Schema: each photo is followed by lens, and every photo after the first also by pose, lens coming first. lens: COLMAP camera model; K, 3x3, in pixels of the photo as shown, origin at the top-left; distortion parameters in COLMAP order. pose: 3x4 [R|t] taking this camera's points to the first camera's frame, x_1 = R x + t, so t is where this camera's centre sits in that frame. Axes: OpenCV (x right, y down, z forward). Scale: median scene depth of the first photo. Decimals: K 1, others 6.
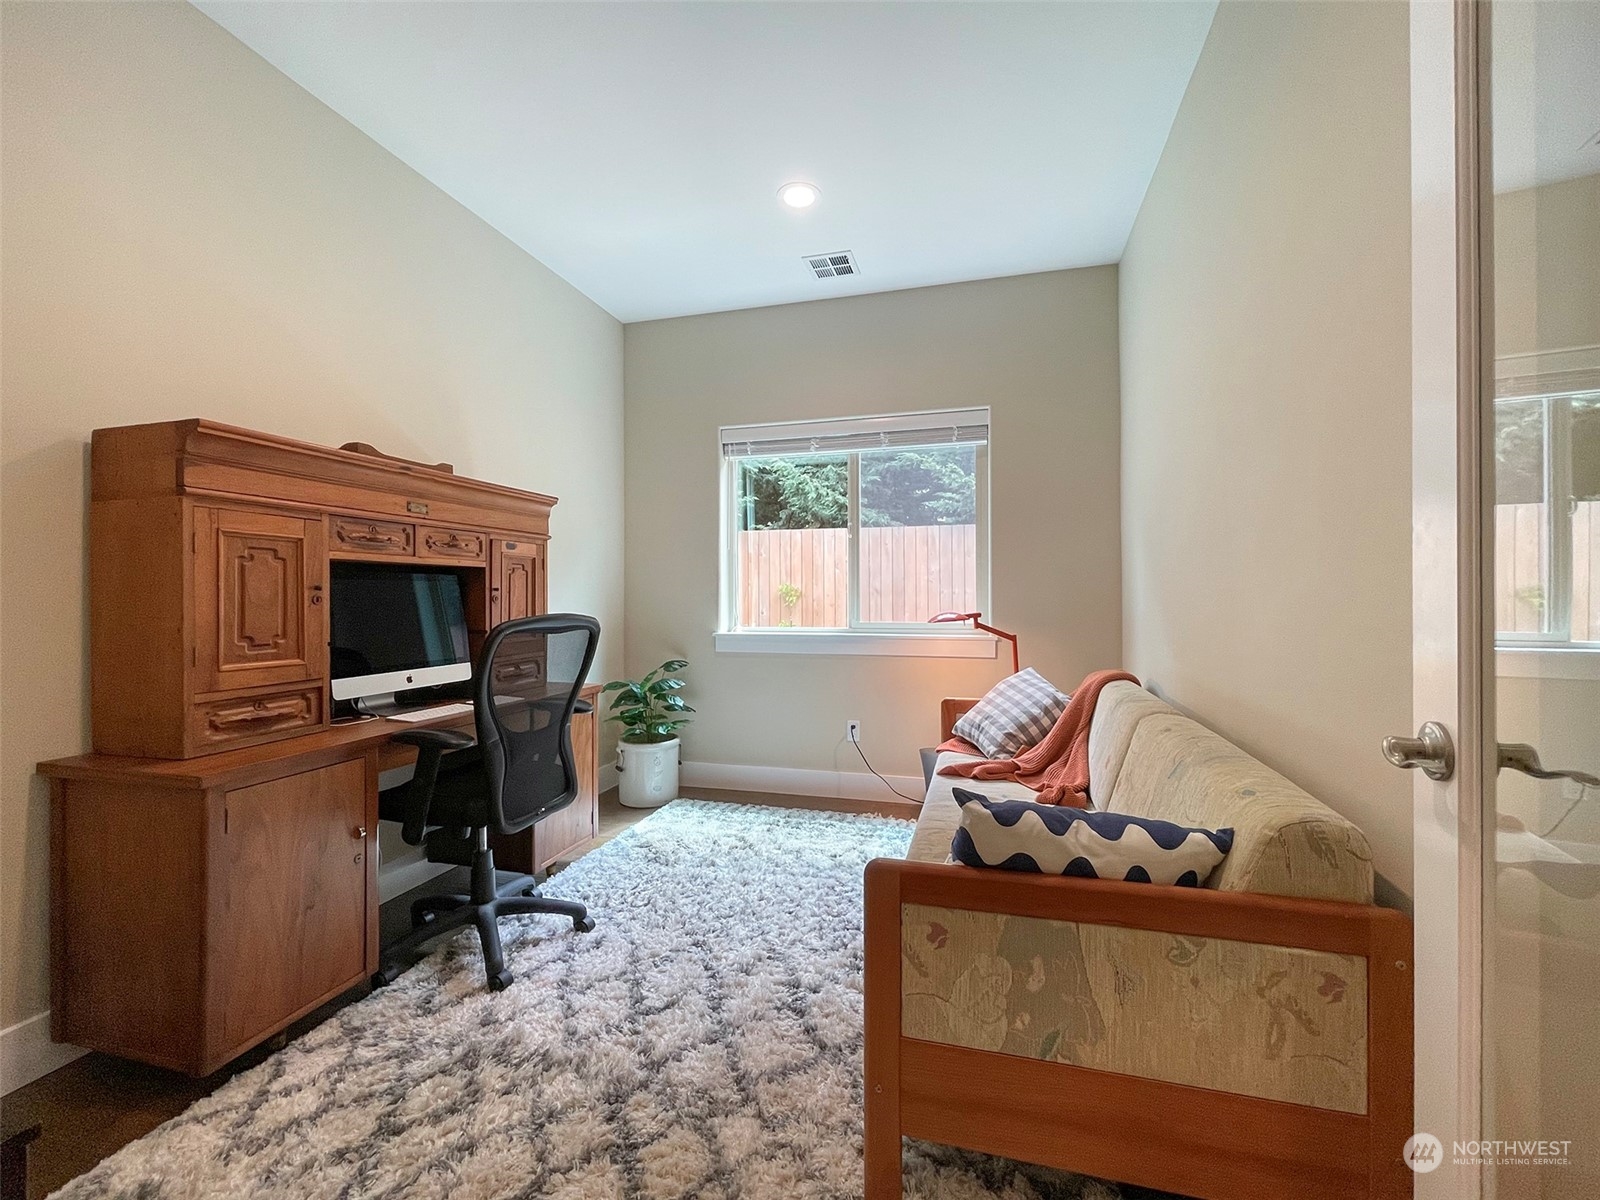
lens RADIAL K [[662.6, 0, 807.7], [0, 662.6, 597.5], [0, 0, 1]] dist [0.007778, -0.002004]
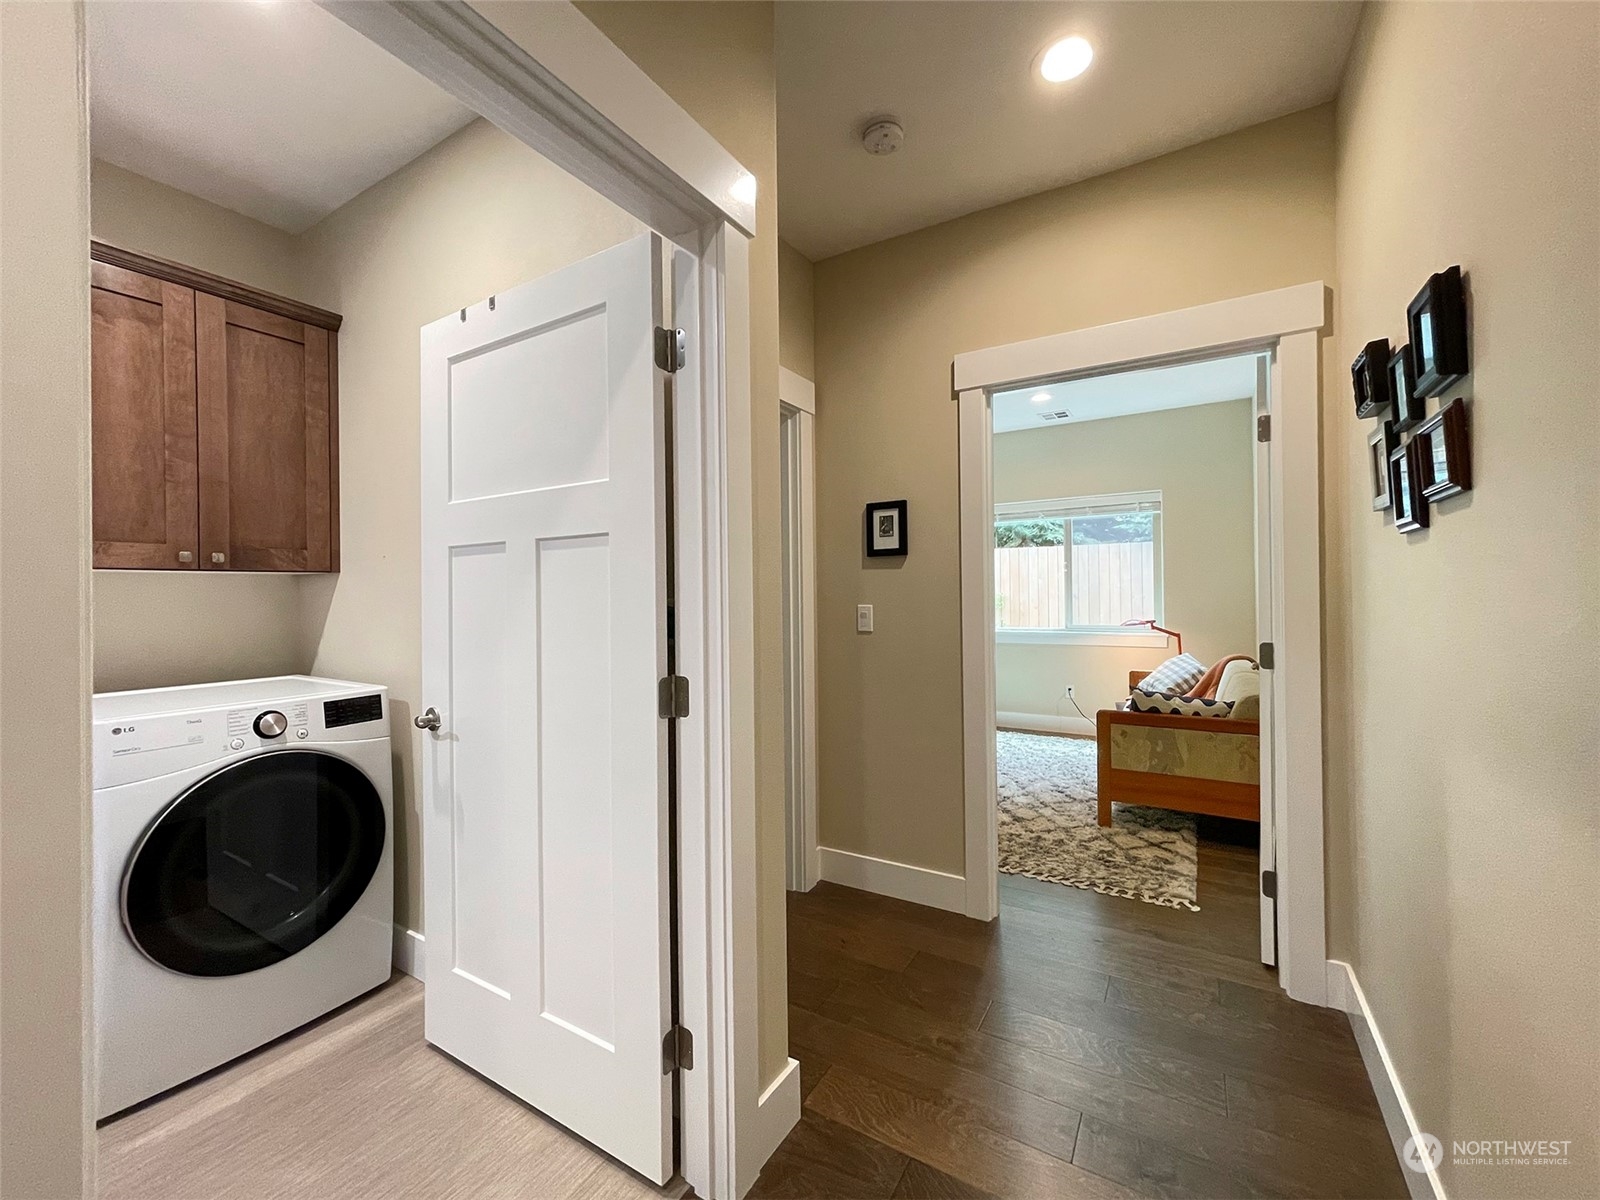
lens RADIAL K [[662.6, 0, 788.5], [0, 662.6, 594.9], [0, 0, 1]] dist [0.007778, -0.002004]
pose [[0.959618, -0.008502, -0.281178, -0.183901], [0.009504, 0.999952, 0.002200, -0.063061], [0.281146, -0.004783, 0.959653, -1.035794]]
